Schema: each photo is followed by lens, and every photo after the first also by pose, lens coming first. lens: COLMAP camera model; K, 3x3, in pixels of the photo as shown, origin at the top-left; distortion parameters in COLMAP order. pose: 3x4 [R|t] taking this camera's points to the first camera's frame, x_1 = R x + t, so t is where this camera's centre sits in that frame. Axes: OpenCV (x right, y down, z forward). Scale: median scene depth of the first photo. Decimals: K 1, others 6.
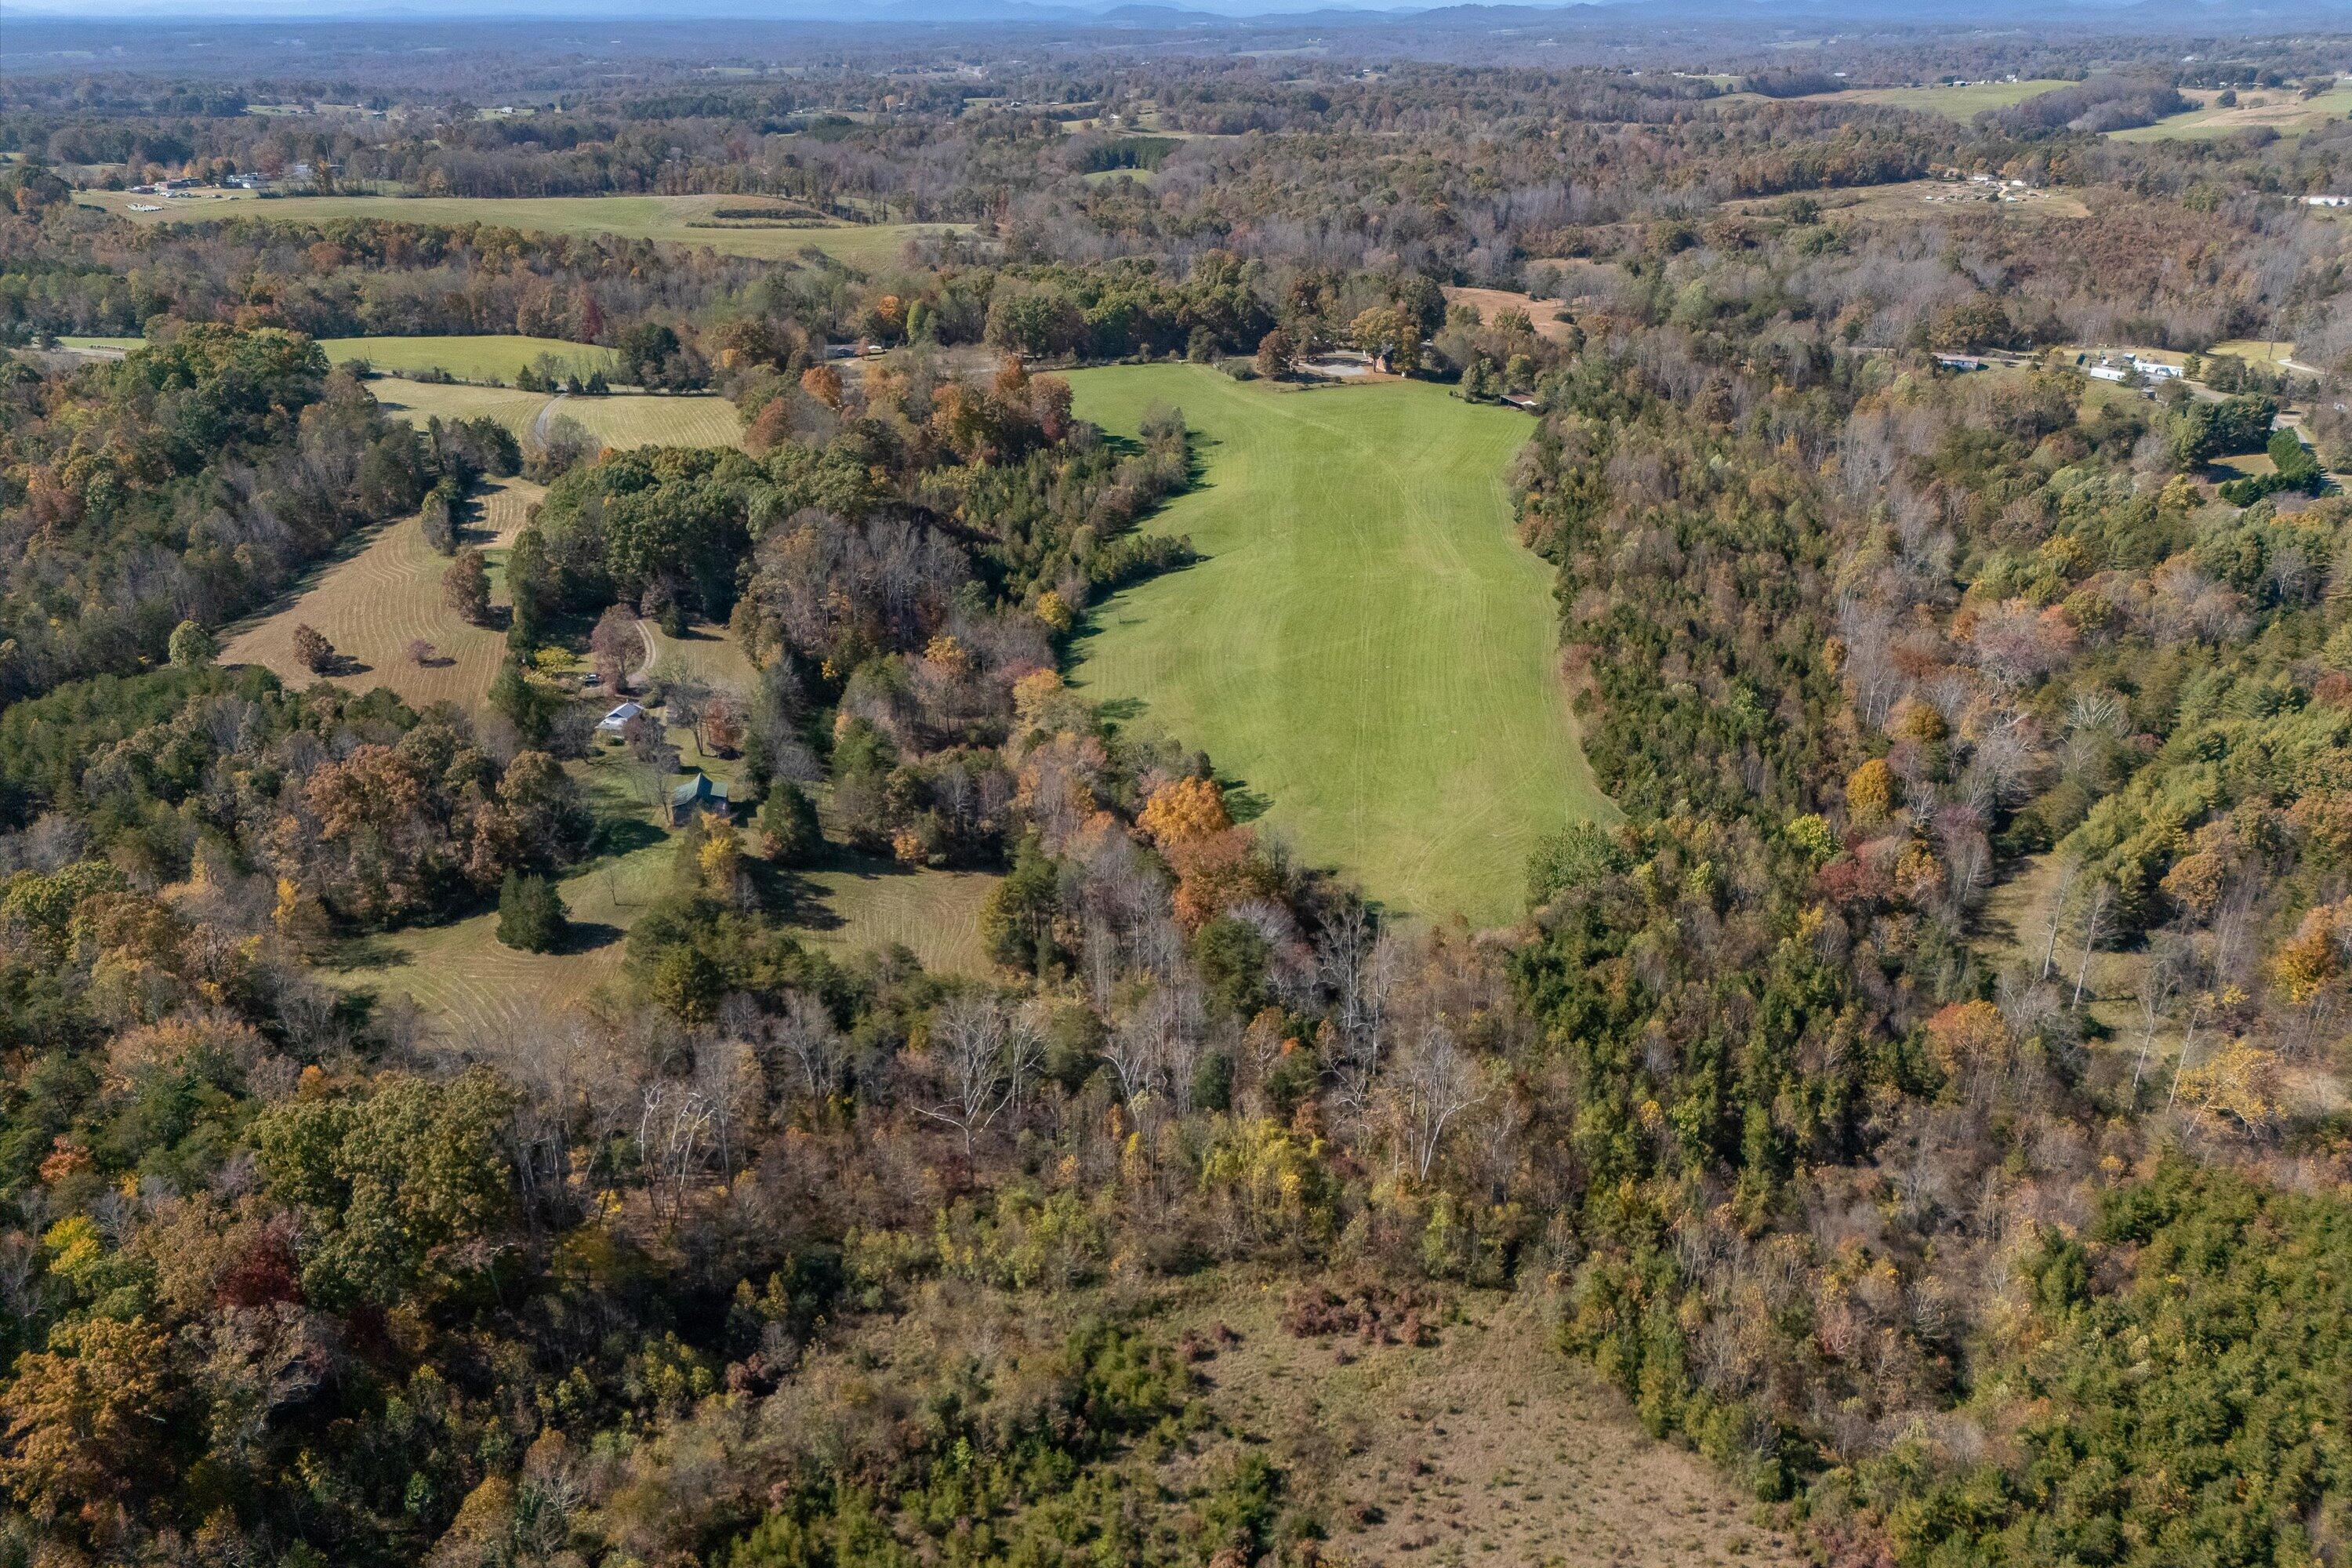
lens RADIAL K [[1714.9, 0, 1176.0], [0, 1714.9, 781.9], [0, 0, 1]] dist [0.047117, -0.038217]
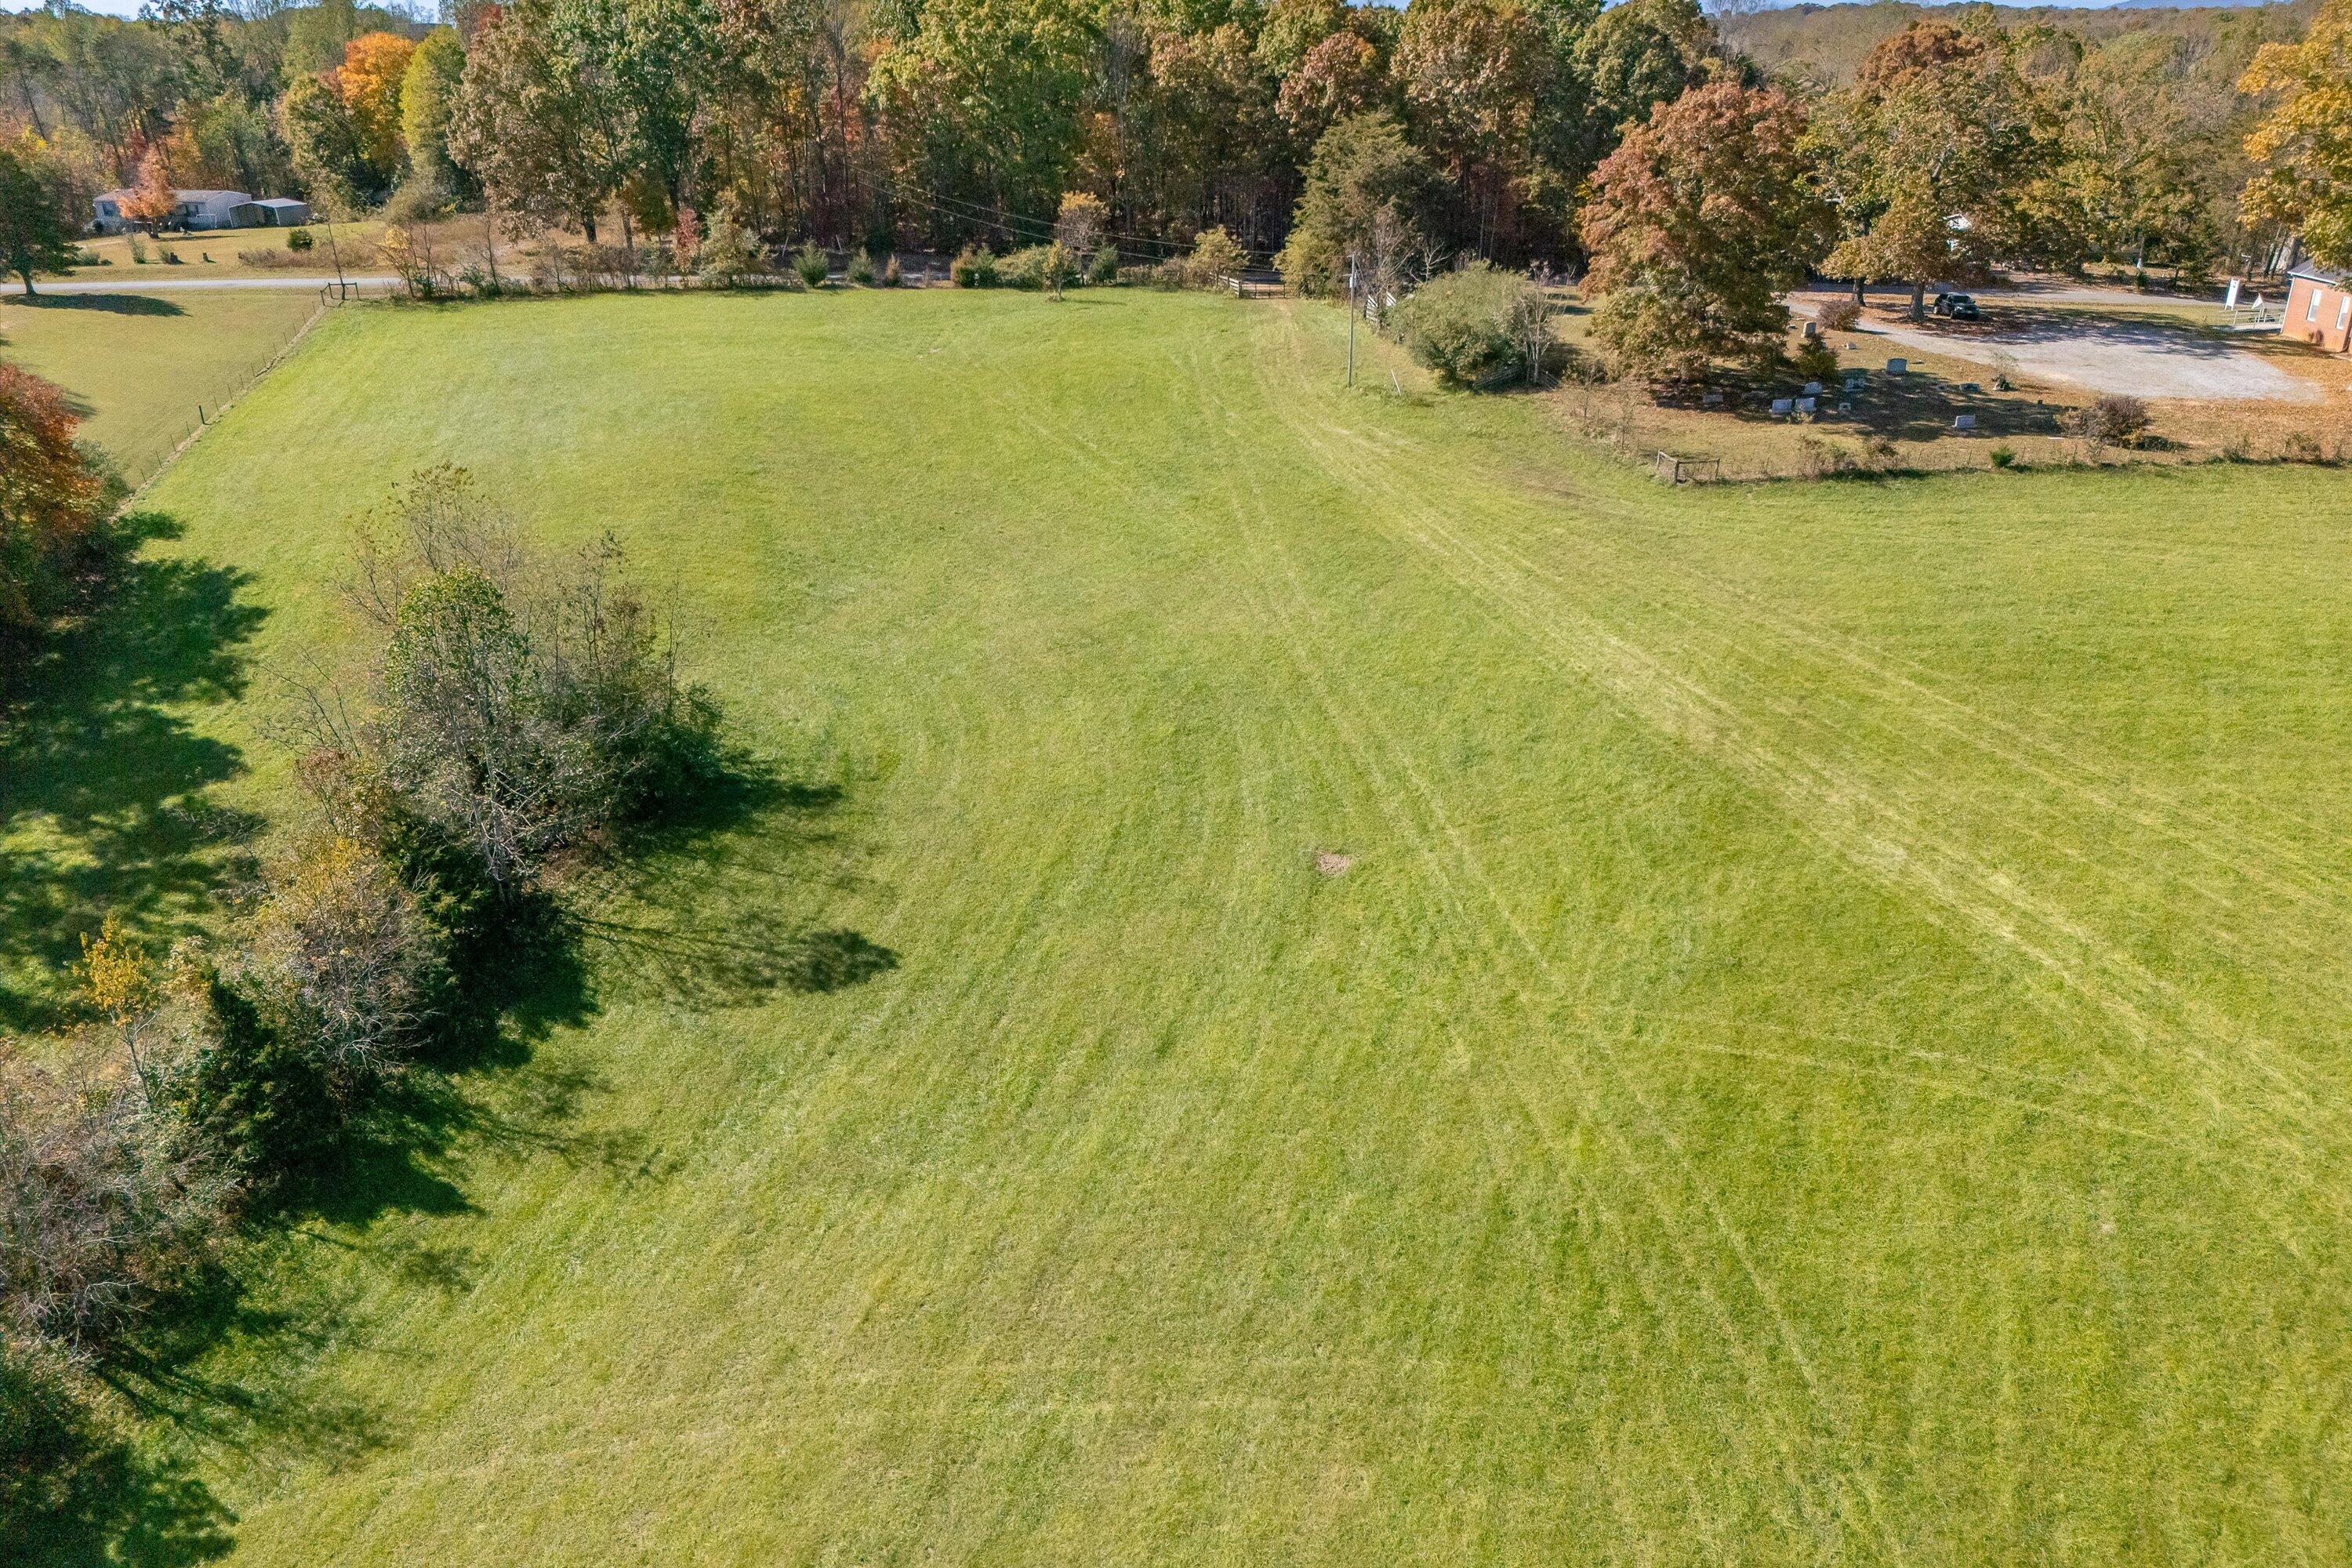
lens RADIAL K [[1714.9, 0, 1178.4], [0, 1714.9, 790.2], [0, 0, 1]] dist [0.047117, -0.038217]
pose [[0.947931, 0.127467, -0.291853, 0.065887], [-0.130071, 0.991449, 0.010550, -0.195738], [0.290702, 0.027961, 0.956405, 0.843717]]
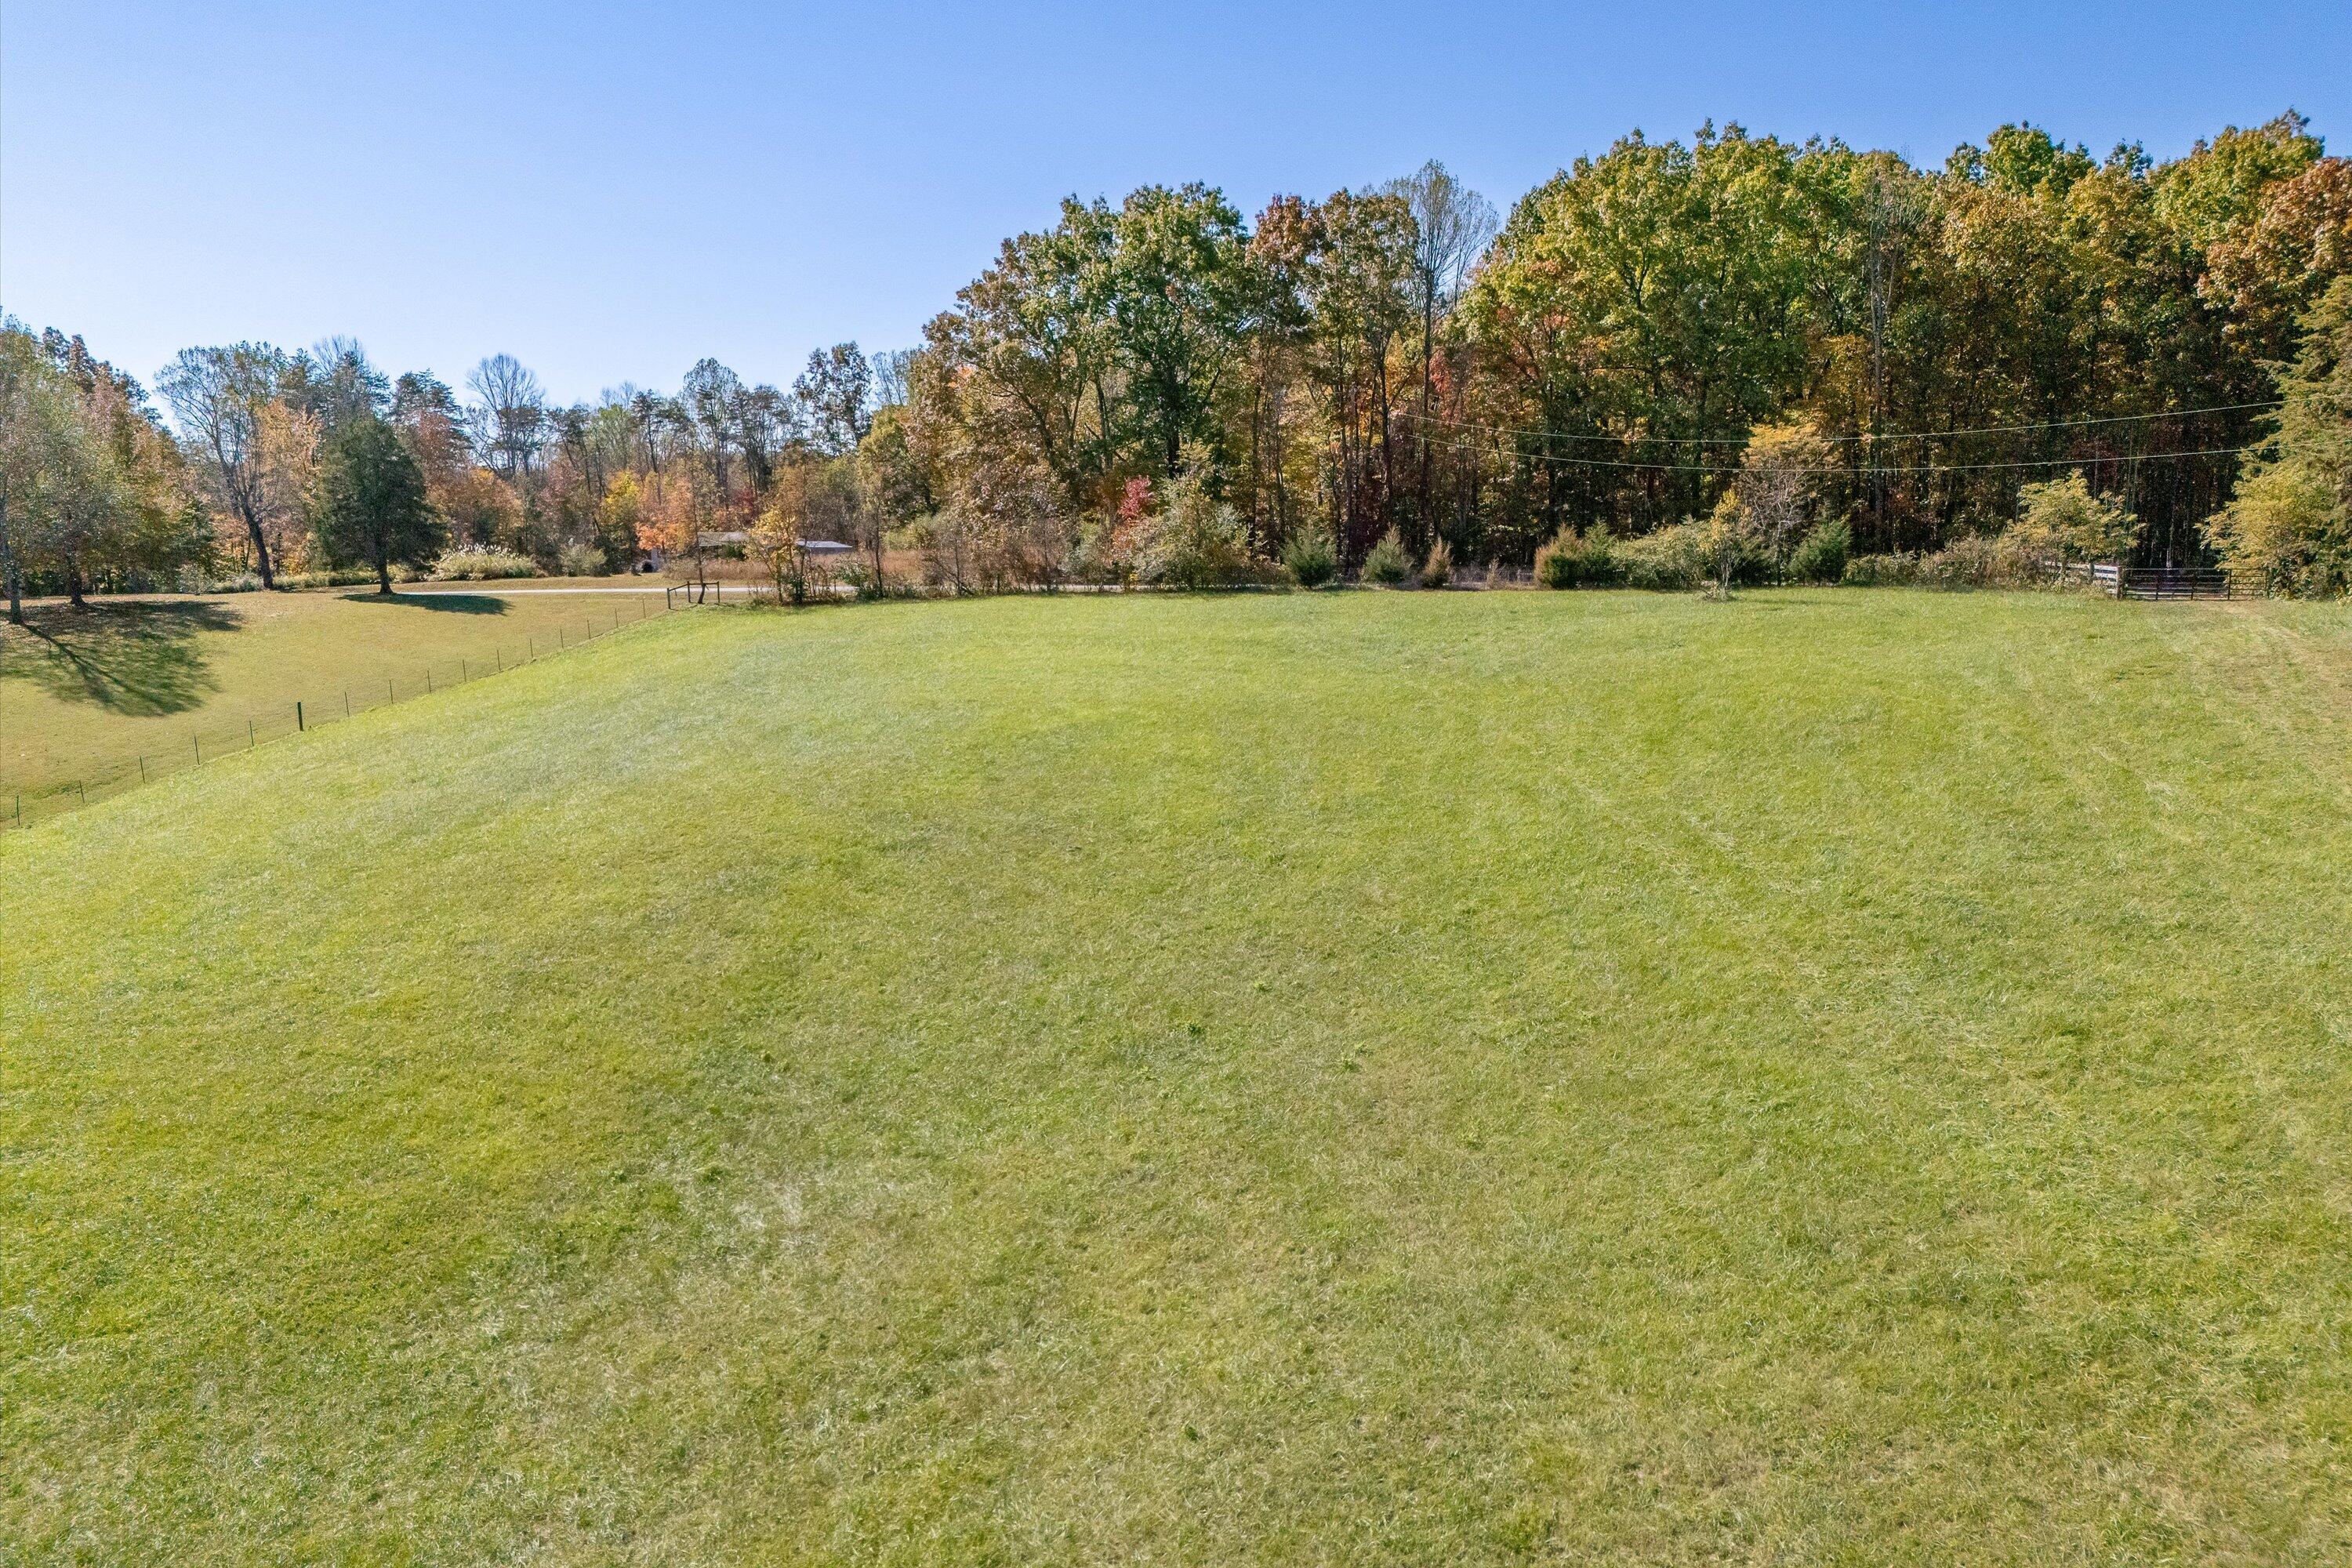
lens RADIAL K [[1714.9, 0, 1165.6], [0, 1714.9, 787.8], [0, 0, 1]] dist [0.047117, -0.038217]
pose [[0.735647, 0.101685, -0.669689, 0.031657], [-0.273487, 0.949090, -0.156314, -0.212649], [0.619700, 0.298143, 0.726005, 0.941207]]
